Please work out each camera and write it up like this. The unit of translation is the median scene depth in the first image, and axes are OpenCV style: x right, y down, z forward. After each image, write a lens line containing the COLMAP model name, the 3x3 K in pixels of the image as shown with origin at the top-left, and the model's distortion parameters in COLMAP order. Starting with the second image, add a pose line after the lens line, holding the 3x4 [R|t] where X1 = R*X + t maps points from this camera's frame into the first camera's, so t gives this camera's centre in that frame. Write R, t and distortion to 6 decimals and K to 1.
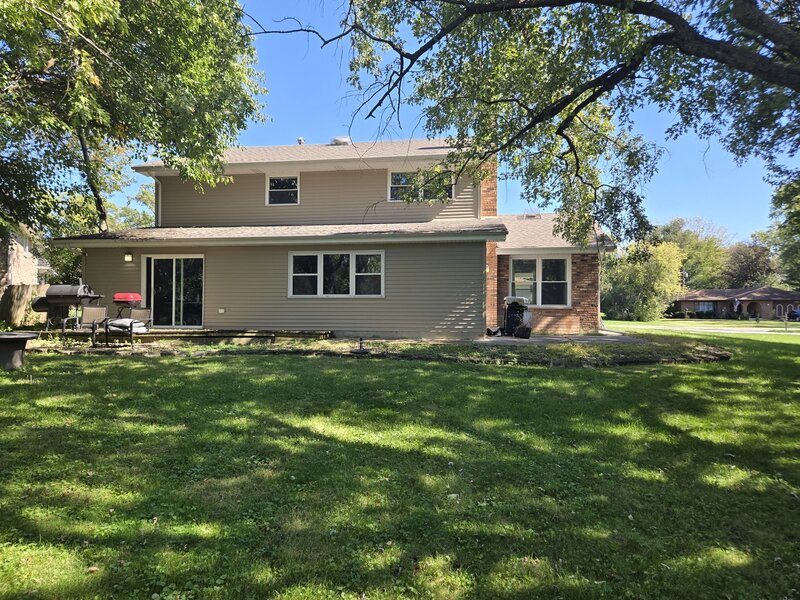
lens RADIAL K [[536.4, 0, 399.2], [0, 536.4, 299.8], [0, 0, 1]] dist [0.054852, -0.030896]
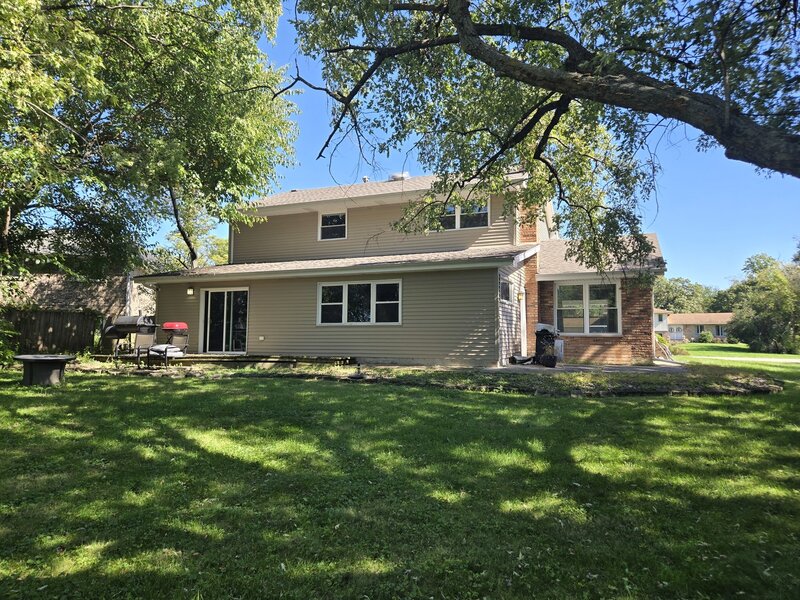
lens RADIAL K [[536.4, 0, 404.2], [0, 536.4, 301.7], [0, 0, 1]] dist [0.054852, -0.030896]
pose [[0.973916, -0.014524, -0.226442, 0.209905], [0.002544, 0.998586, -0.053108, 0.005716], [0.226893, 0.051146, 0.972576, -0.001686]]
